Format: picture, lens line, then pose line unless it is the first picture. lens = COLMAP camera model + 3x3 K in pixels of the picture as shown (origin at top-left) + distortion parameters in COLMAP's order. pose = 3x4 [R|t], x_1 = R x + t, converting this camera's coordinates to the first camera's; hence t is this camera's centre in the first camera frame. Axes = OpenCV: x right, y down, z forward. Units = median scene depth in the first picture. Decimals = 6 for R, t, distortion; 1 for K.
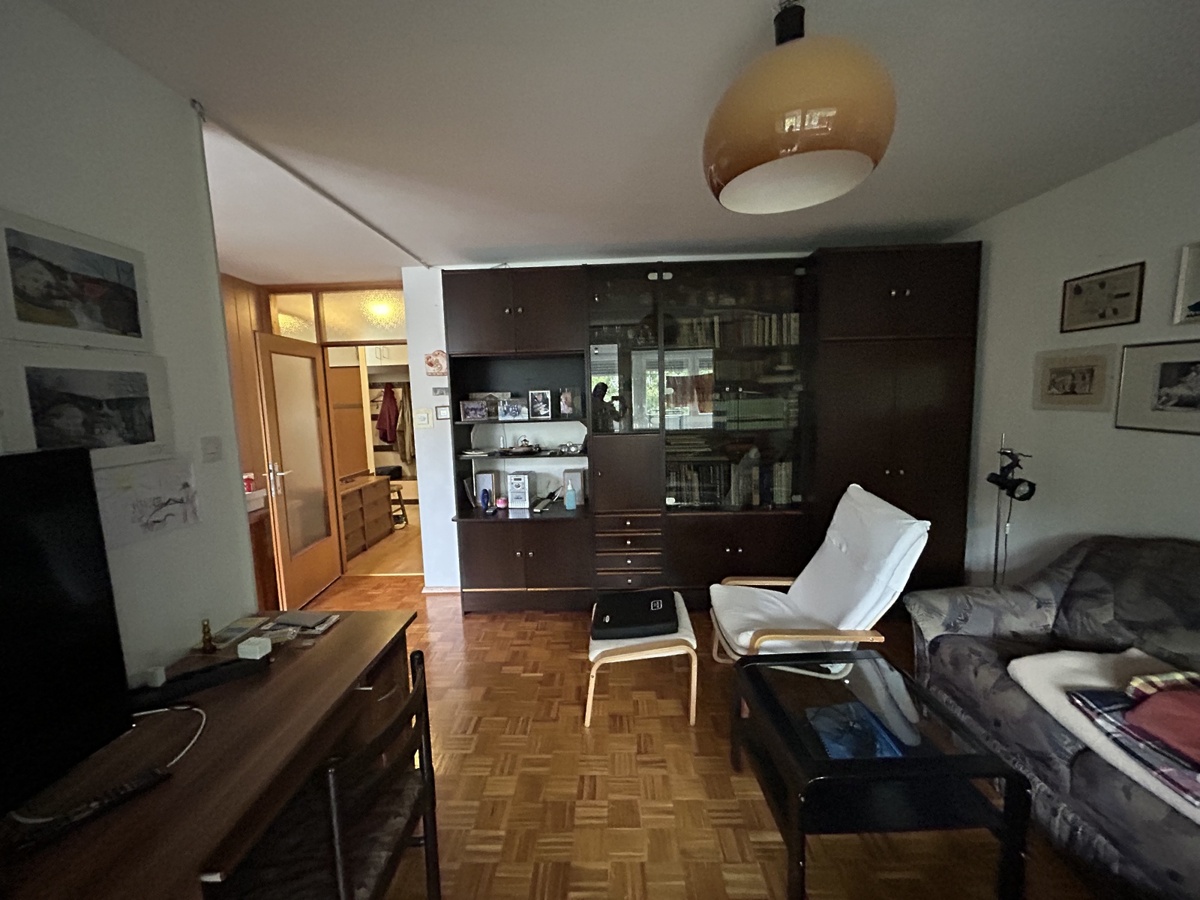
lens RADIAL K [[484.2, 0, 598.3], [0, 484.2, 447.6], [0, 0, 1]] dist [-0.001013, -0.000076]
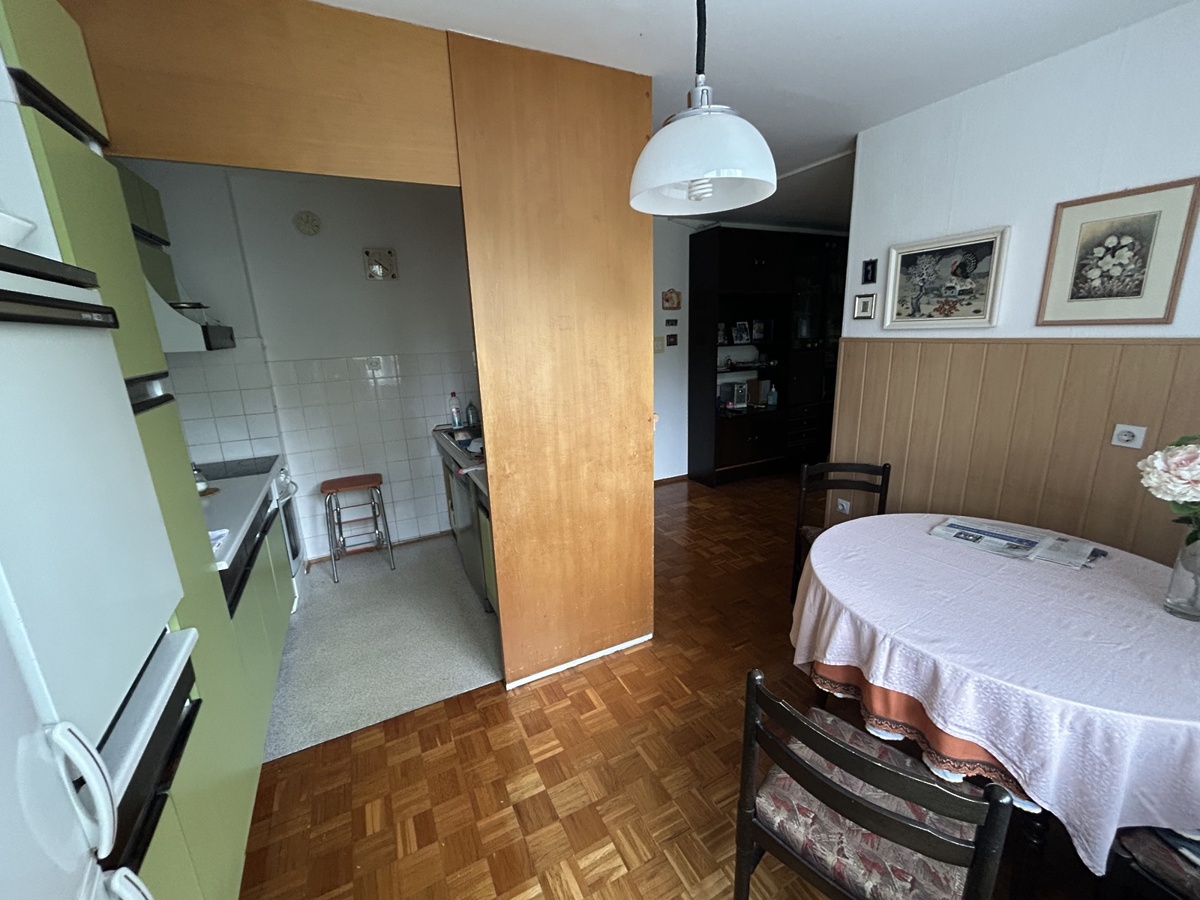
lens RADIAL K [[484.2, 0, 598.3], [0, 484.2, 447.6], [0, 0, 1]] dist [-0.001013, -0.000076]
pose [[0.876773, -0.118262, 0.466137, -1.141905], [0.060719, 0.988758, 0.136644, 0.021757], [-0.477056, -0.091502, 0.874097, -0.035851]]
